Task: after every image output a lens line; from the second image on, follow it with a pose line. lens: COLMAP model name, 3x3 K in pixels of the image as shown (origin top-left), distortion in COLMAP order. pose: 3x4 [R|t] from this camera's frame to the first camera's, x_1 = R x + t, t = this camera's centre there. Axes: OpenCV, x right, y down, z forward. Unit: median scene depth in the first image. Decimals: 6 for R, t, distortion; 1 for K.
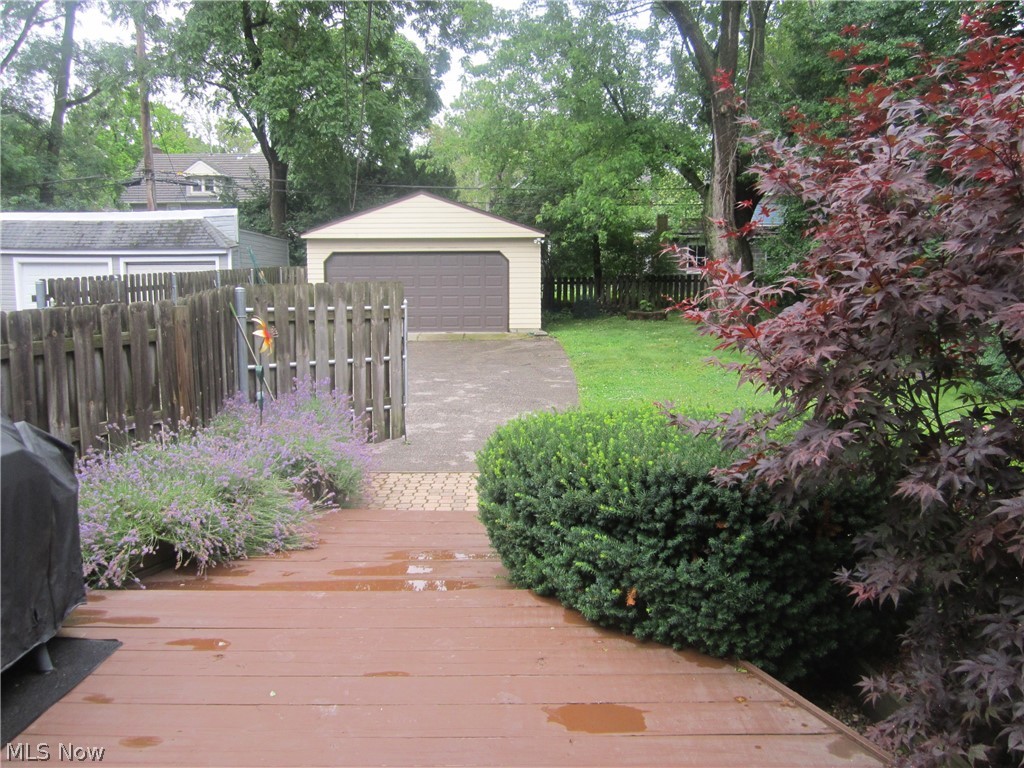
lens RADIAL K [[850.0, 0, 513.4], [0, 850.0, 380.8], [0, 0, 1]] dist [-0.046019, 0.013236]
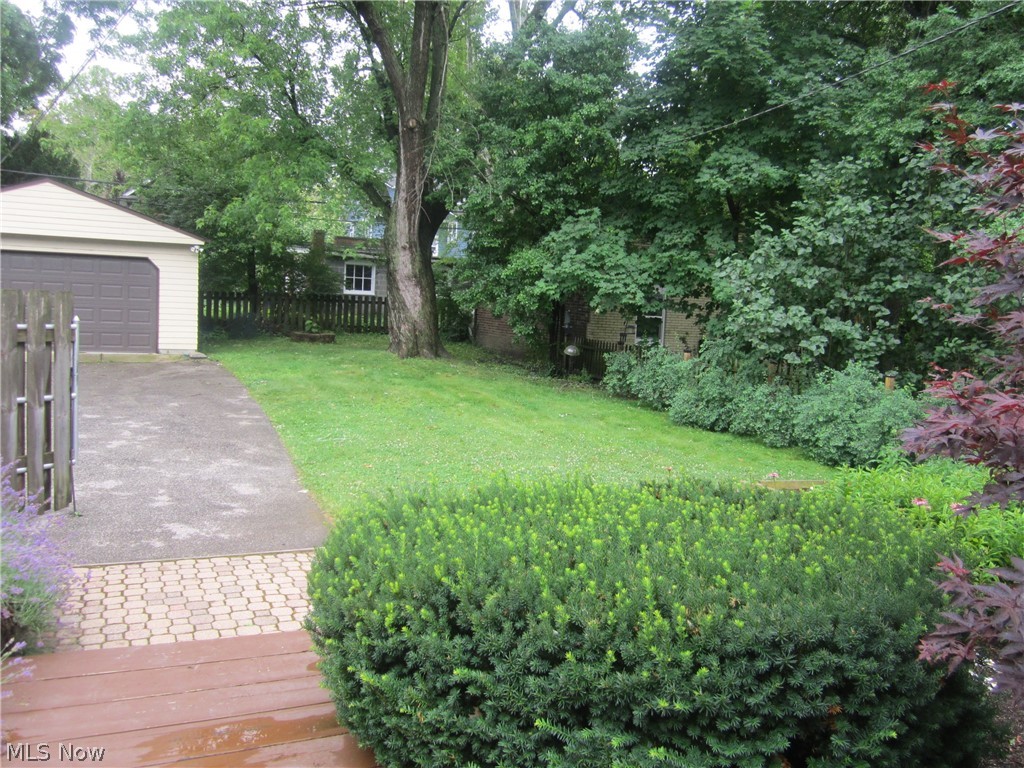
lens RADIAL K [[850.0, 0, 513.4], [0, 850.0, 380.8], [0, 0, 1]] dist [-0.046019, 0.013236]
pose [[0.905922, 0.008390, 0.423362, -0.044797], [0.001079, 0.999755, -0.022120, -0.011799], [-0.423444, 0.020495, 0.905690, 0.093639]]
